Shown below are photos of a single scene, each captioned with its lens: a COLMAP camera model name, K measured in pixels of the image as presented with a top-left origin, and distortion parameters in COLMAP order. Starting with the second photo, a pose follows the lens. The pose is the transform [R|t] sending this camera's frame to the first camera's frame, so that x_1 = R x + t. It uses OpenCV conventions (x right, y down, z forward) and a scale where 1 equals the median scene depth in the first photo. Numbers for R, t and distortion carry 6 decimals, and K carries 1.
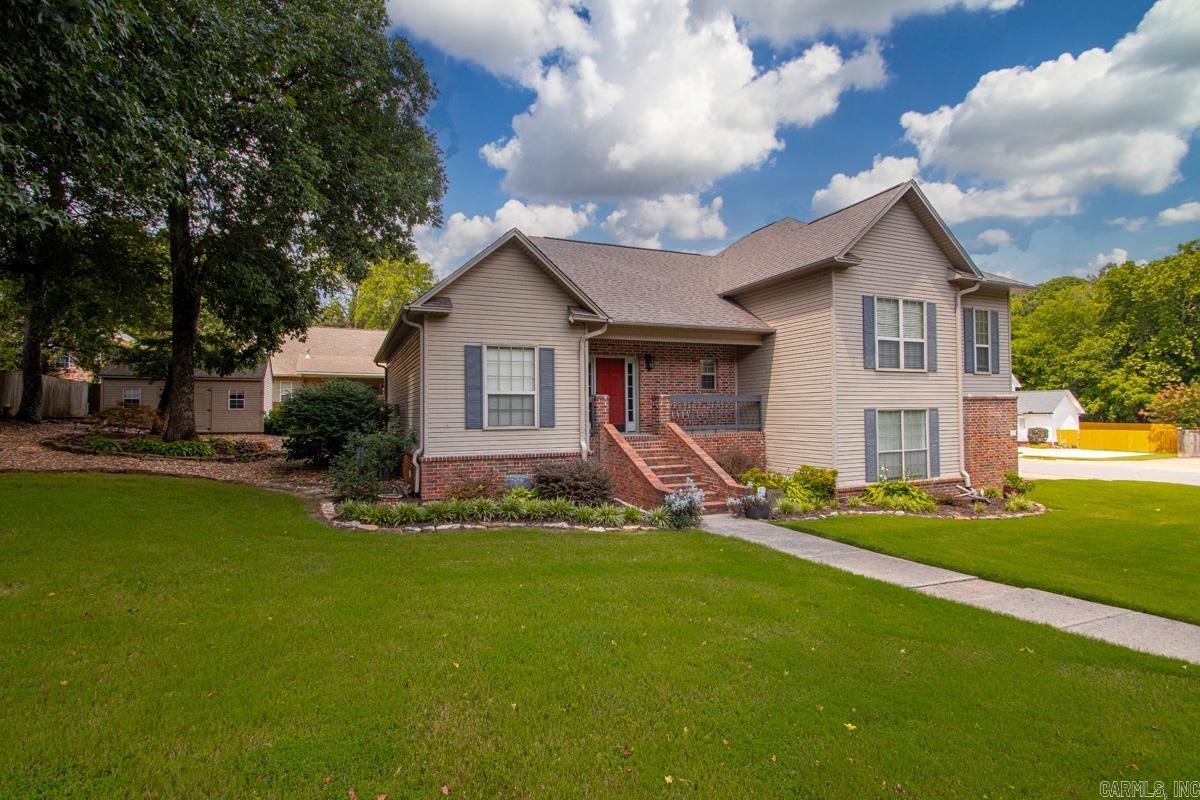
lens RADIAL K [[551.5, 0, 557.0], [0, 551.5, 396.5], [0, 0, 1]] dist [0.000154, -0.001337]
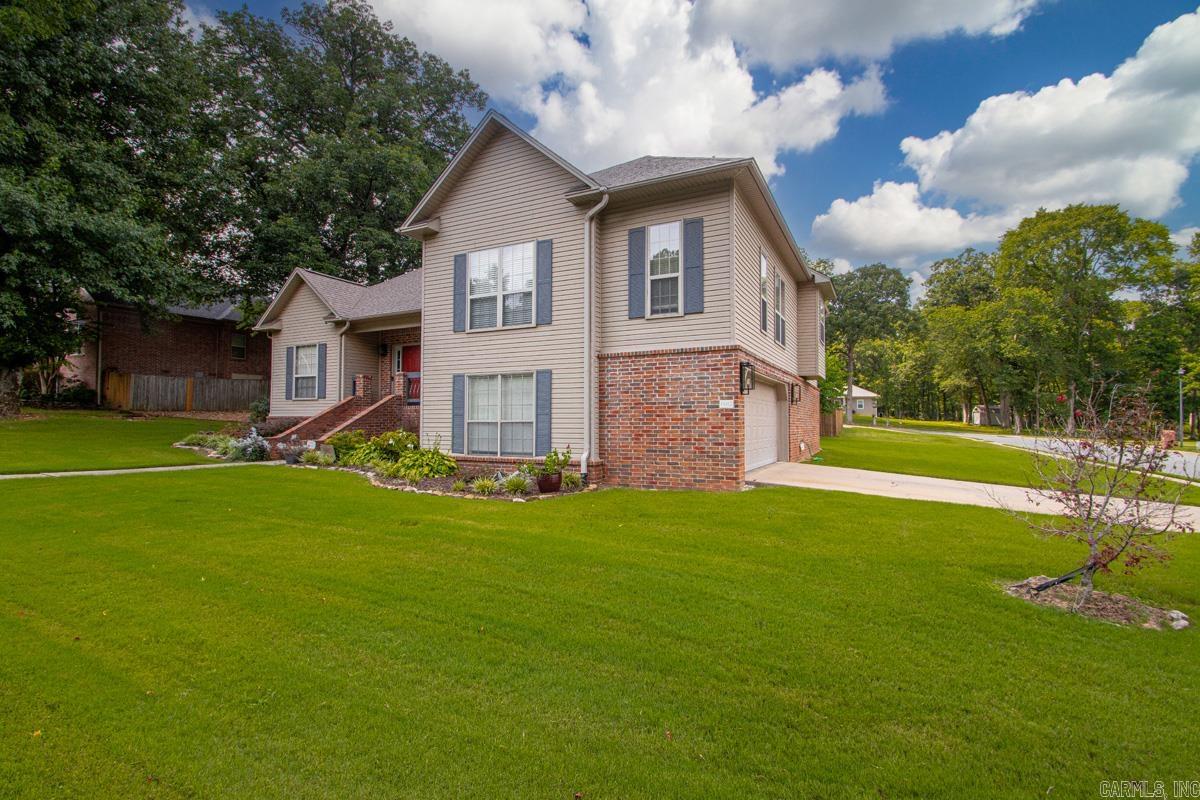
lens RADIAL K [[551.5, 0, 590.2], [0, 551.5, 401.2], [0, 0, 1]] dist [0.000154, -0.001337]
pose [[0.648323, -0.017975, -0.761154, 1.432591], [0.008641, 0.999831, -0.016252, 0.085570], [0.761317, 0.003959, 0.648368, 0.566856]]
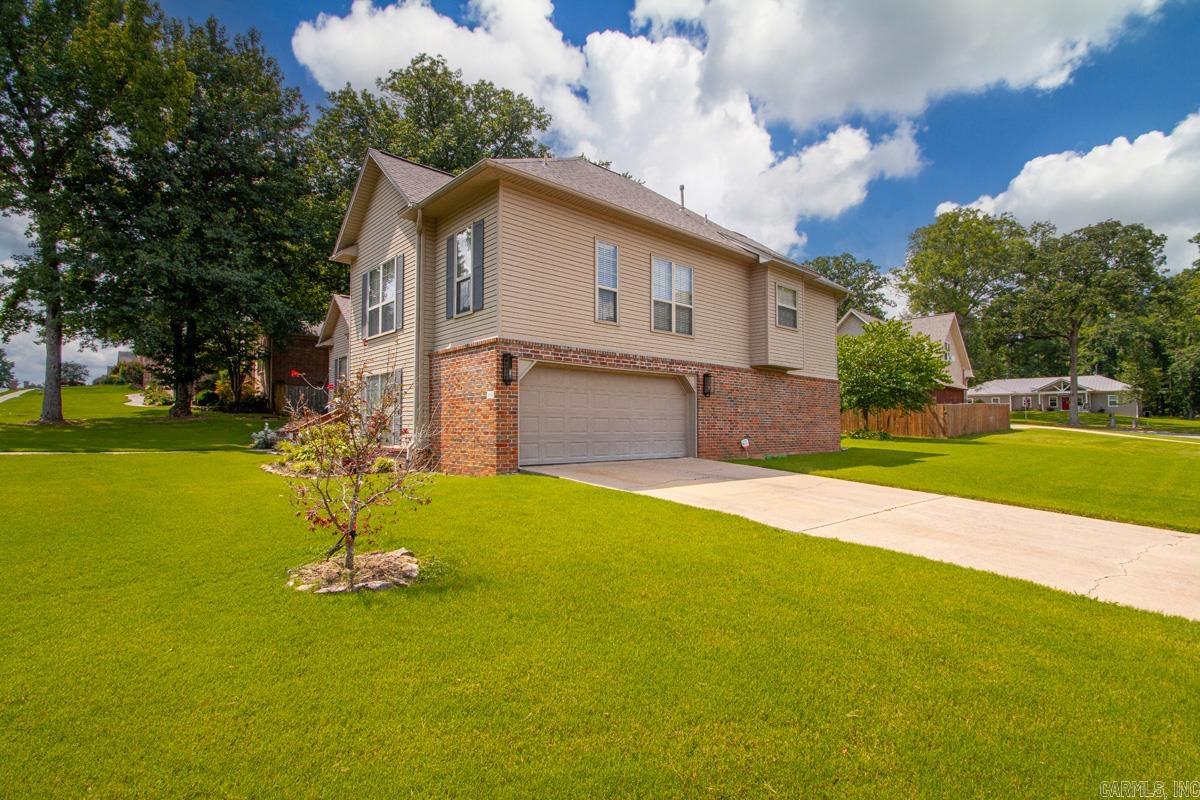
lens RADIAL K [[551.5, 0, 597.2], [0, 551.5, 404.1], [0, 0, 1]] dist [0.000154, -0.001337]
pose [[0.344878, -0.026950, -0.938261, 1.768522], [0.016999, 0.999603, -0.022464, 0.112045], [0.938494, -0.008202, 0.345199, 1.062091]]
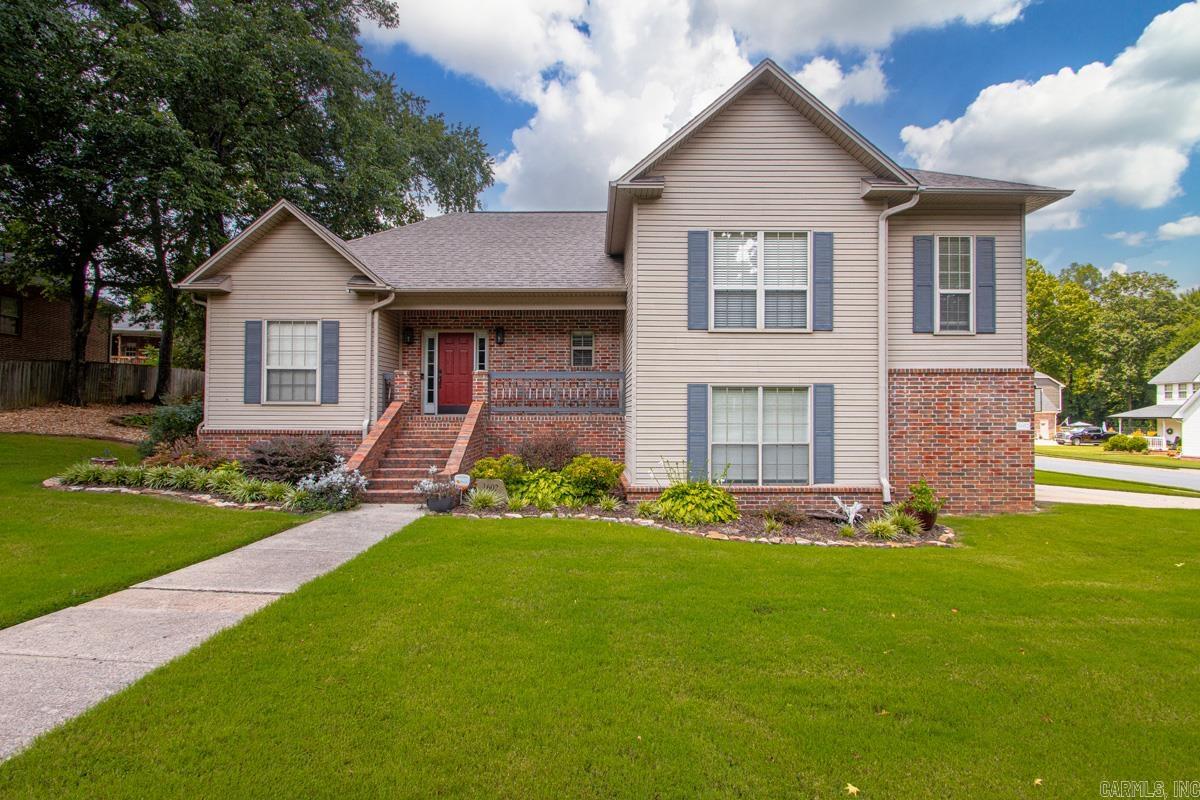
lens RADIAL K [[551.5, 0, 588.3], [0, 551.5, 405.1], [0, 0, 1]] dist [0.000154, -0.001337]
pose [[0.925539, 0.007372, -0.378580, 0.718601], [-0.003256, 0.999928, 0.011510, 0.043419], [0.378638, -0.009421, 0.925497, 0.263089]]
